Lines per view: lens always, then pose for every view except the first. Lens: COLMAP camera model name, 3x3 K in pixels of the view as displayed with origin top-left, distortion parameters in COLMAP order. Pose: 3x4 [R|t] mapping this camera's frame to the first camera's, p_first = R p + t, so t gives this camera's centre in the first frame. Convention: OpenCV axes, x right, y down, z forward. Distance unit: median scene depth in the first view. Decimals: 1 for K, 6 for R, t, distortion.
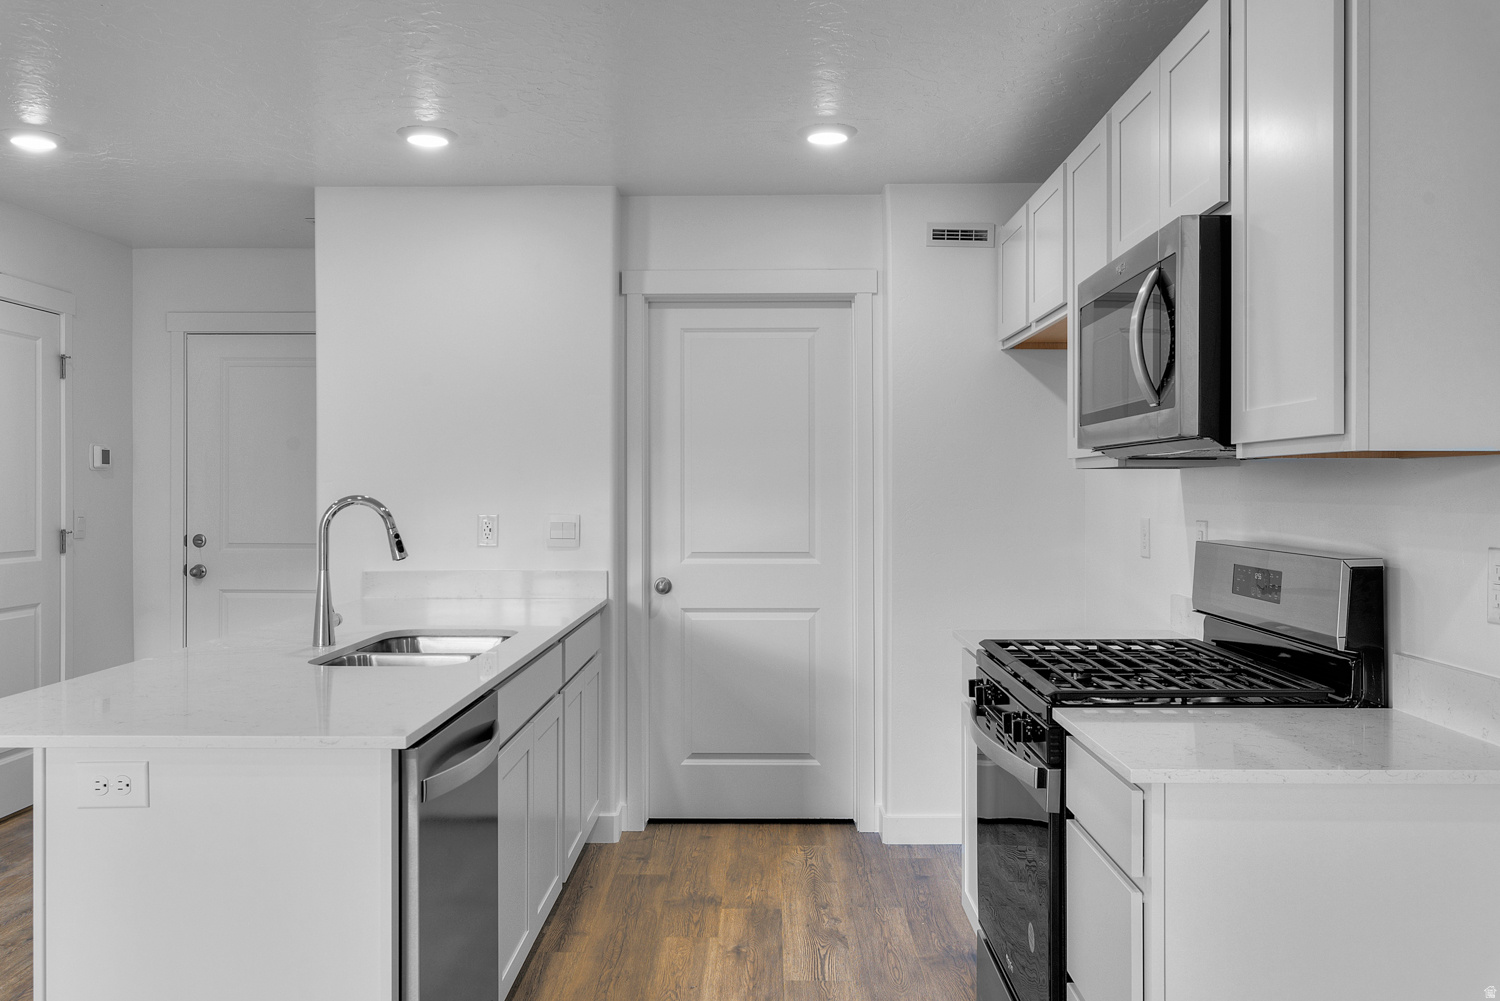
lens RADIAL K [[1174.9, 0, 750.0], [0, 1174.9, 500.5], [0, 0, 1]] dist [0.031867, -0.116690]
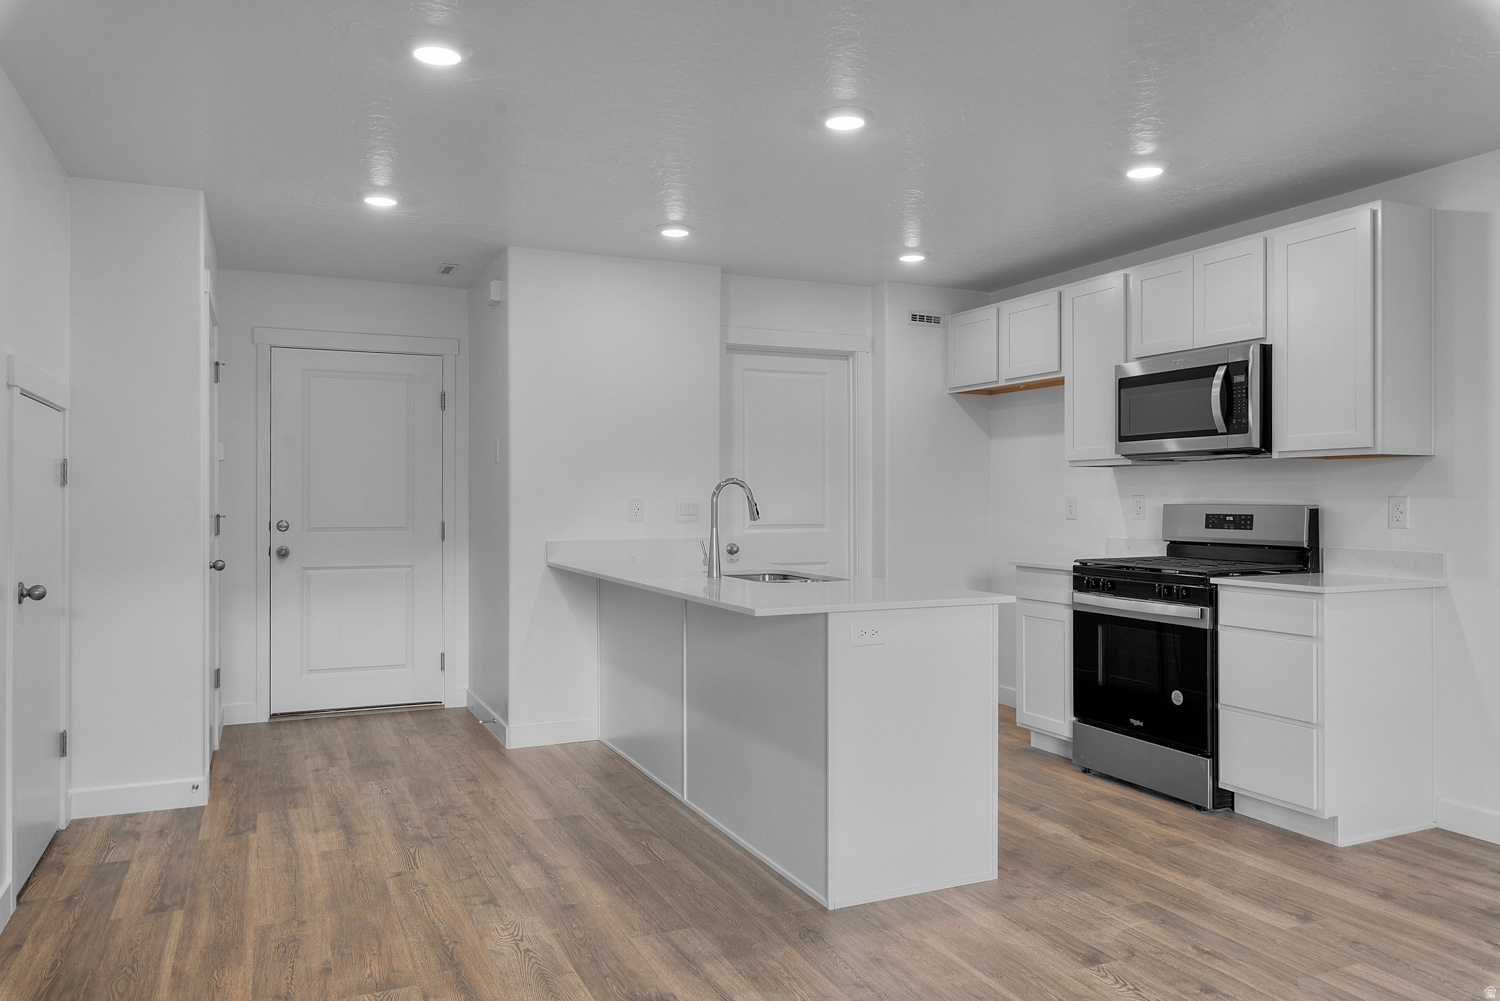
lens RADIAL K [[1046.3, 0, 750.0], [0, 1046.3, 500.5], [0, 0, 1]] dist [-0.007980, -0.001239]
pose [[0.906415, -0.002077, 0.422383, -0.875531], [0.005544, 0.999960, -0.006980, 0.034215], [-0.422352, 0.008668, 0.906391, -0.223550]]
